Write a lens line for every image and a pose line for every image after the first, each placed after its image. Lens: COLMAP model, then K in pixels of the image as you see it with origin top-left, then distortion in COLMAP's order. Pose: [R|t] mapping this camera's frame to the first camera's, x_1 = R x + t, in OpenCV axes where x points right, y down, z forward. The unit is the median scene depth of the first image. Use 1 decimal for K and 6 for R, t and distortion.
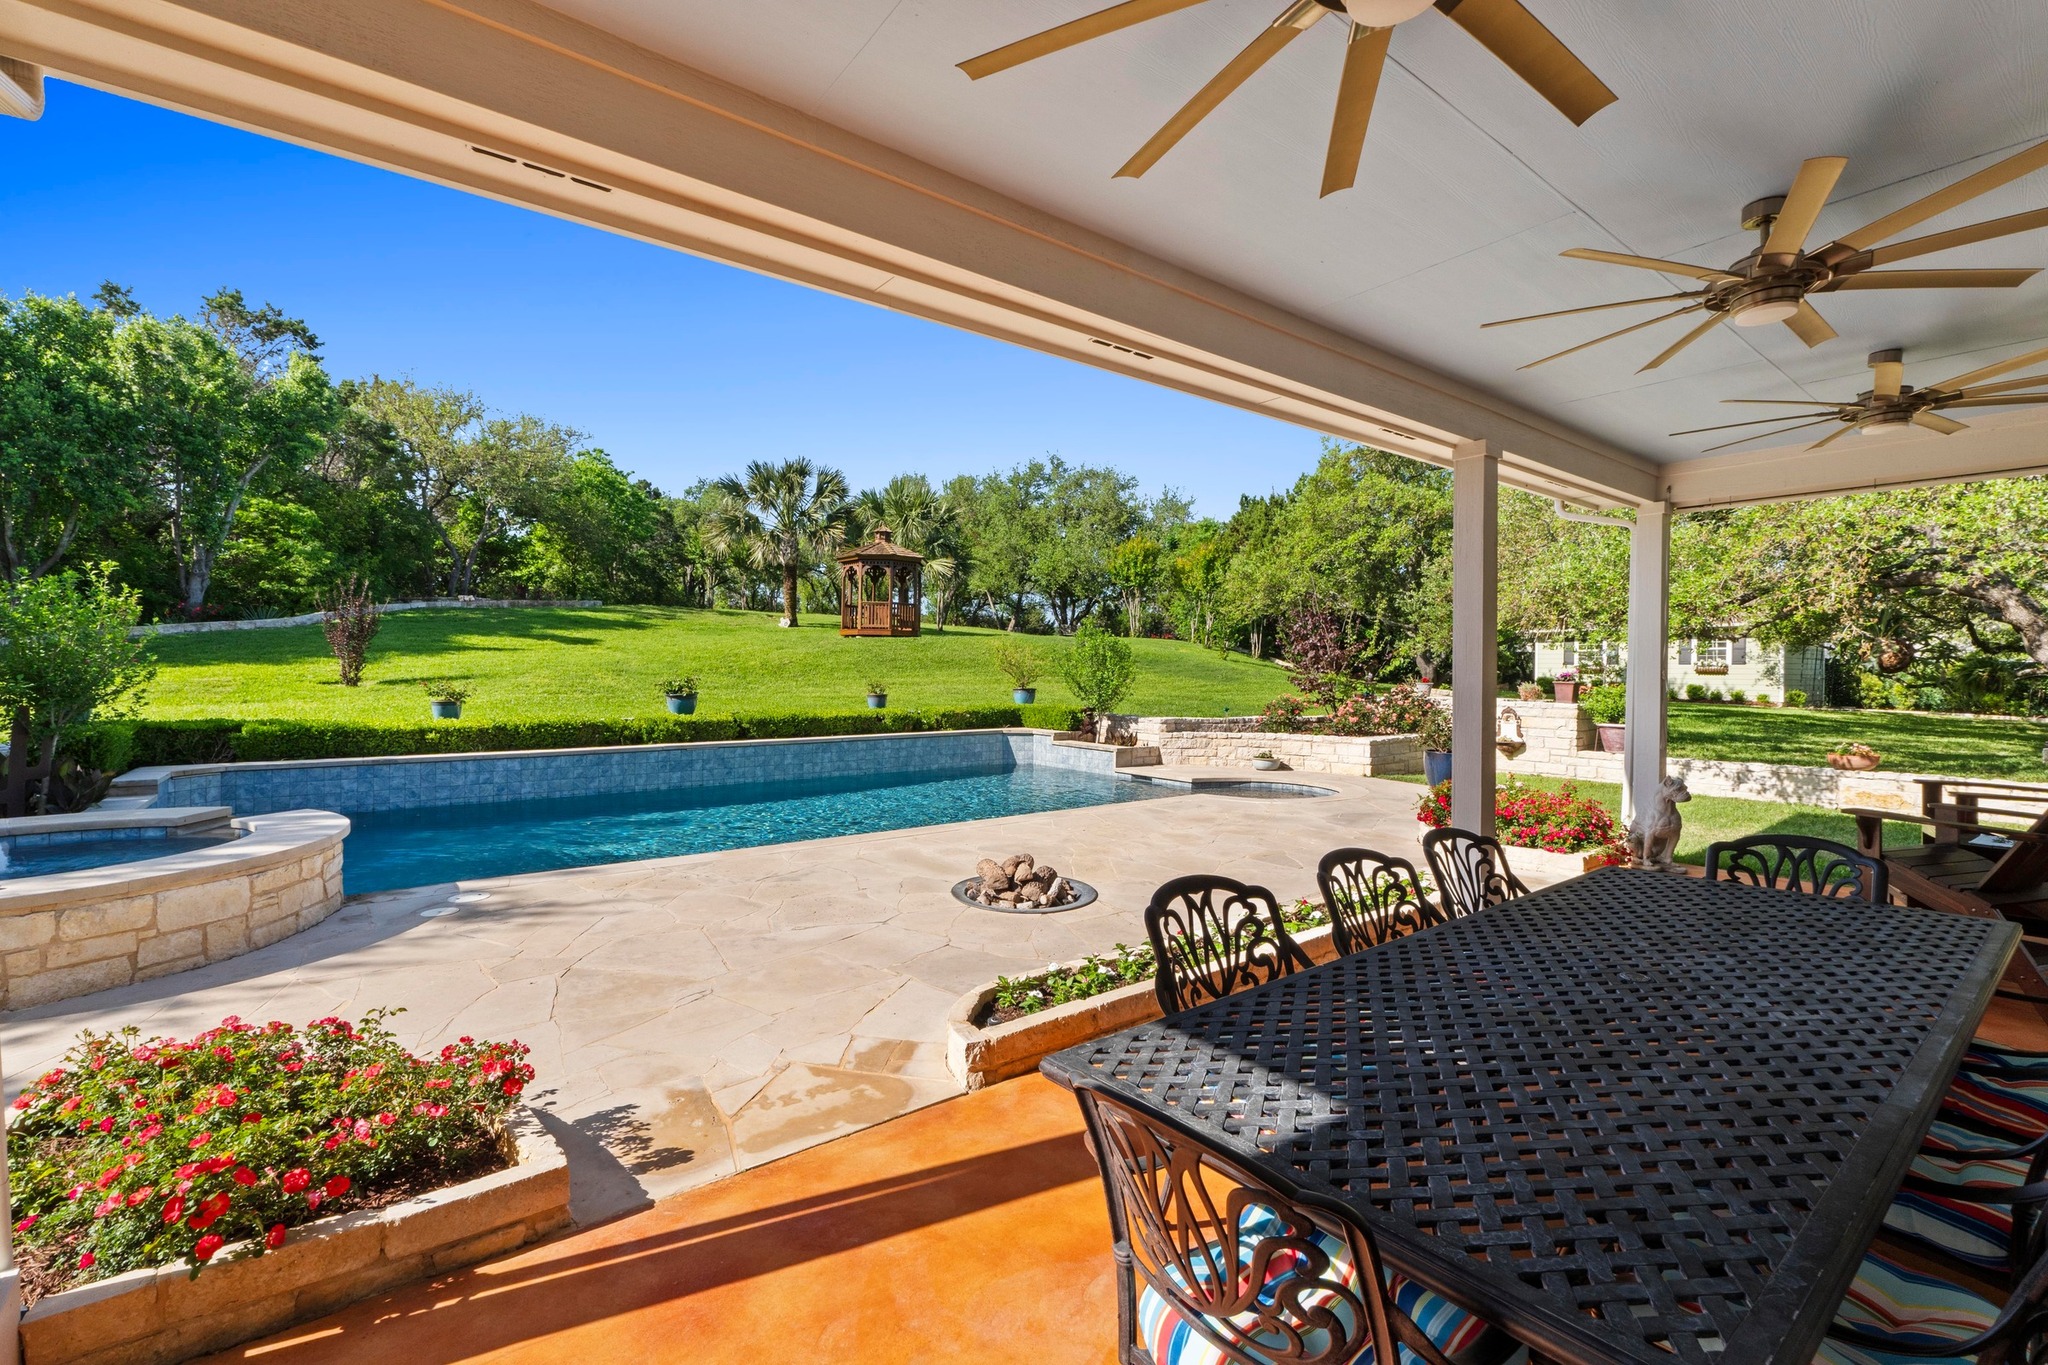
lens RADIAL K [[879.0, 0, 1026.2], [0, 879.0, 674.0], [0, 0, 1]] dist [-0.006329, 0.000092]
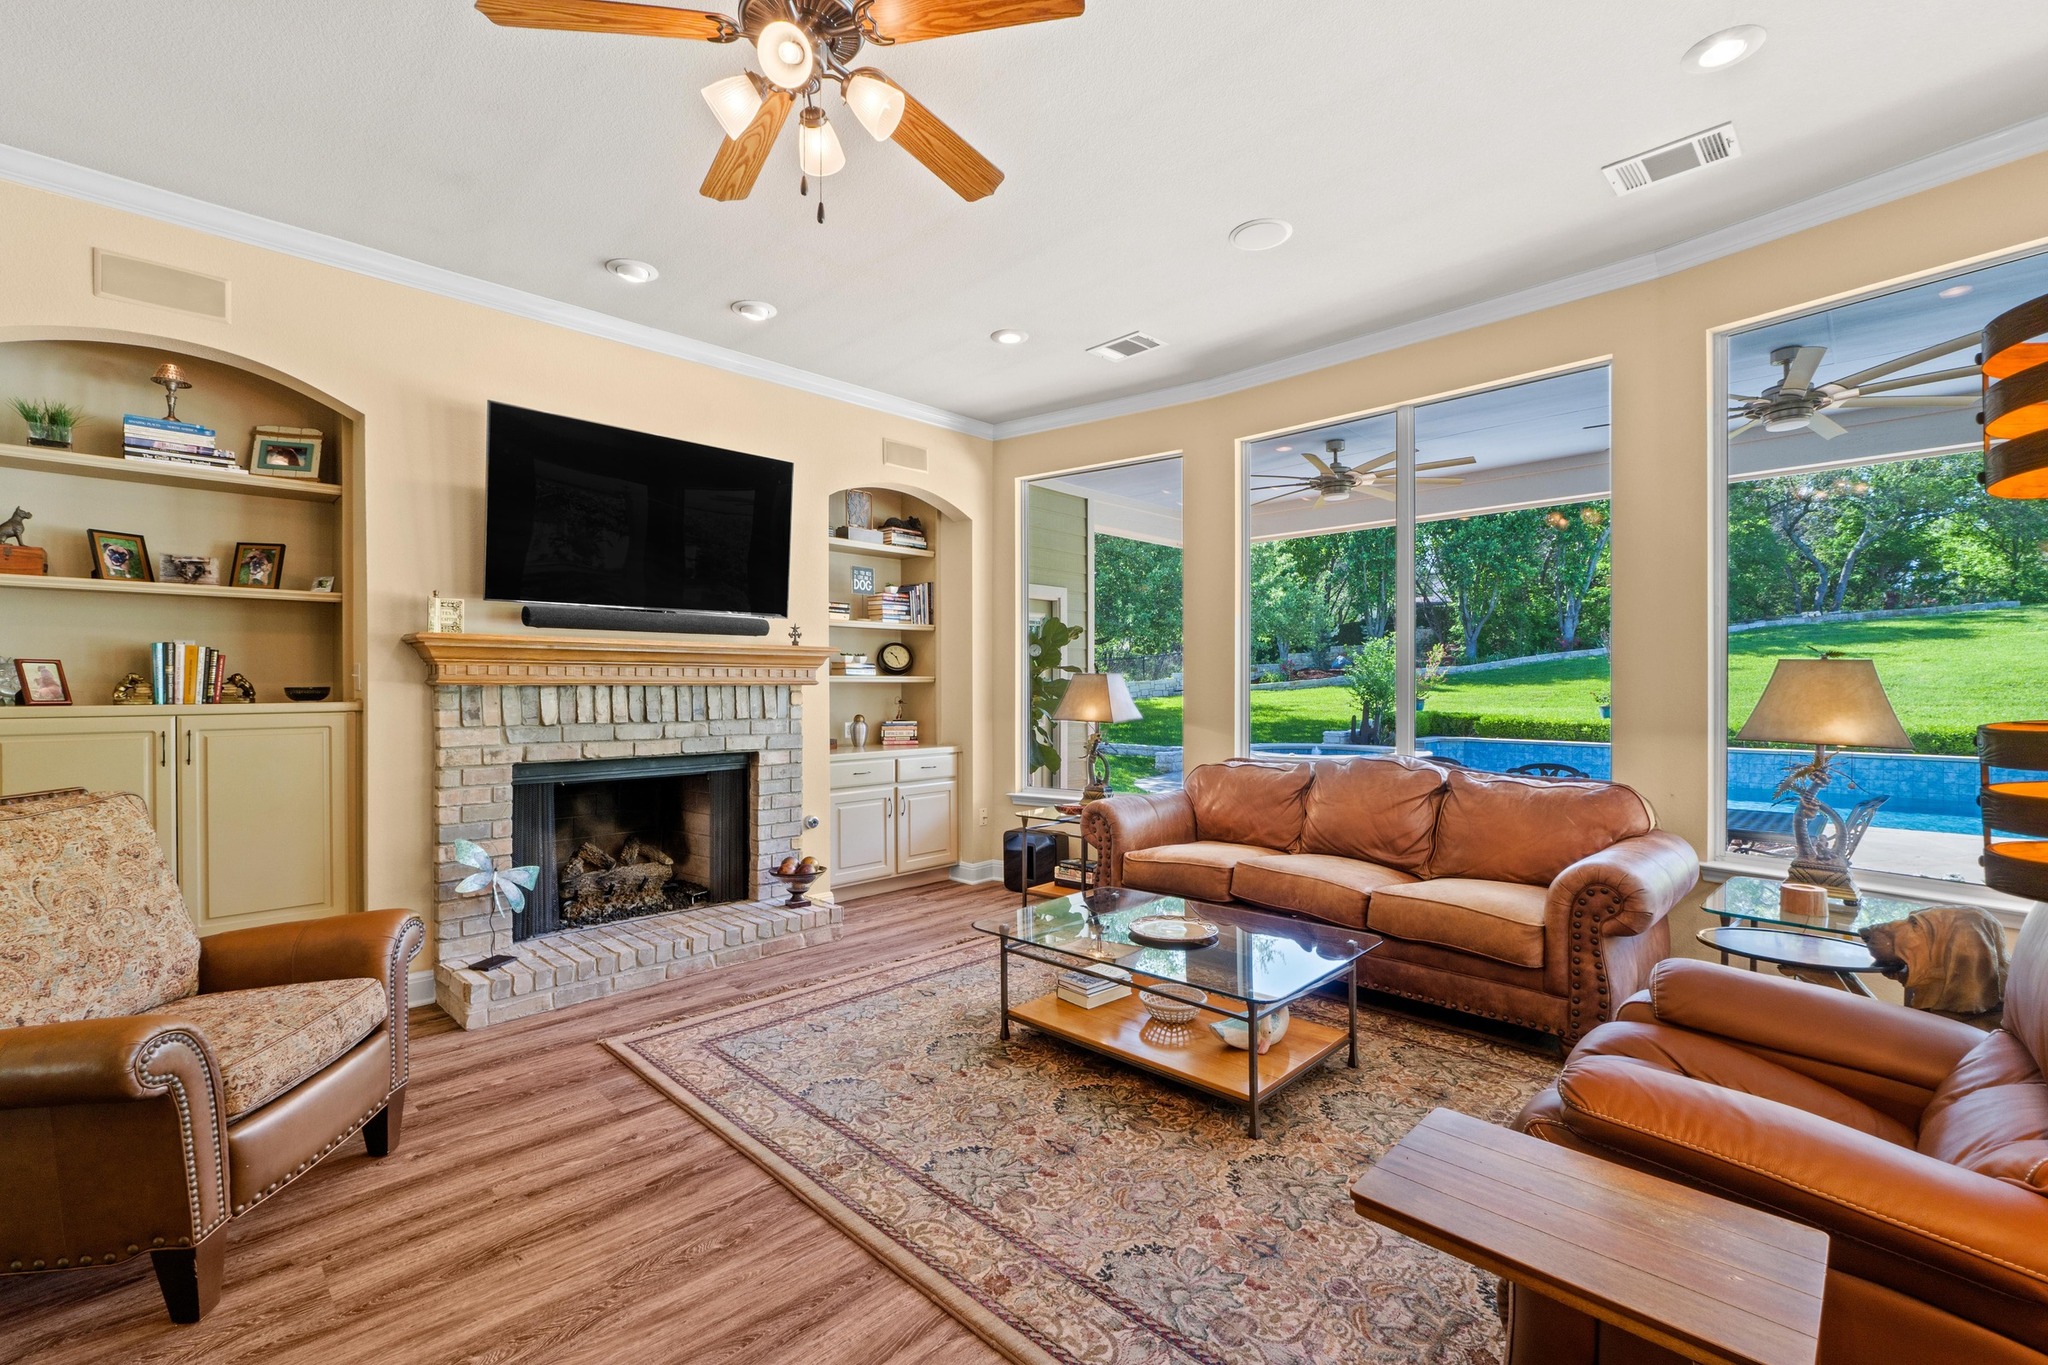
lens RADIAL K [[879.0, 0, 1014.3], [0, 879.0, 688.7], [0, 0, 1]] dist [-0.006329, 0.000092]
pose [[0.126778, -0.002073, -0.991929, 0.442419], [-0.002349, 0.999994, -0.002390, 0.006631], [0.991928, 0.002633, 0.126773, -0.079916]]
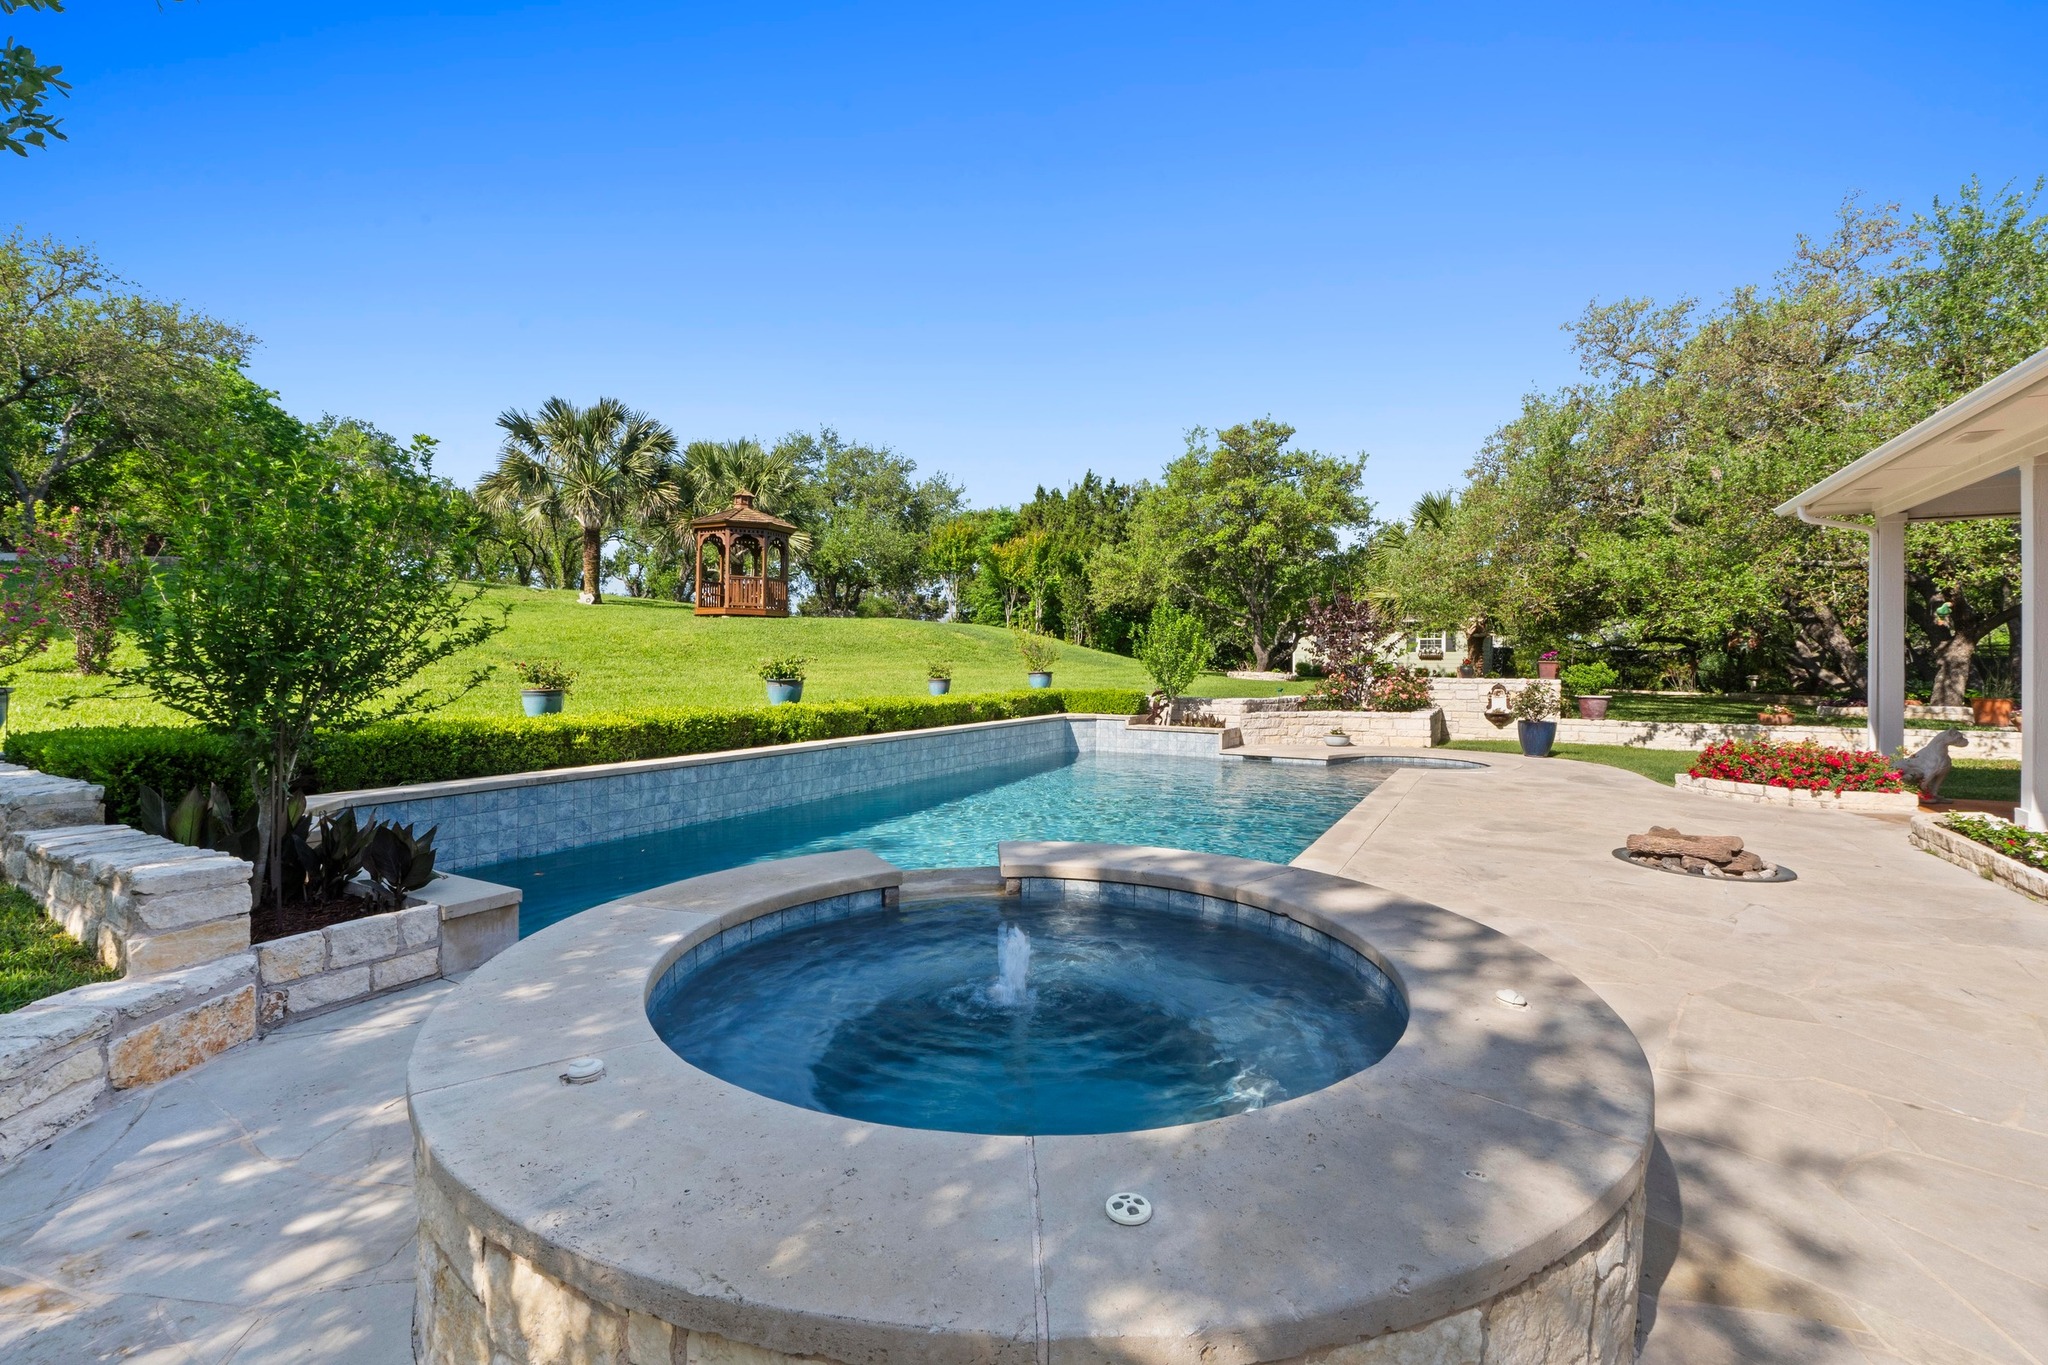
lens RADIAL K [[879.0, 0, 1025.5], [0, 879.0, 671.5], [0, 0, 1]] dist [-0.006329, 0.000092]
pose [[0.917204, -0.006142, 0.398372, -0.442724], [0.003384, 0.999965, 0.007625, 0.009561], [-0.398405, -0.005645, 0.917192, 0.165035]]
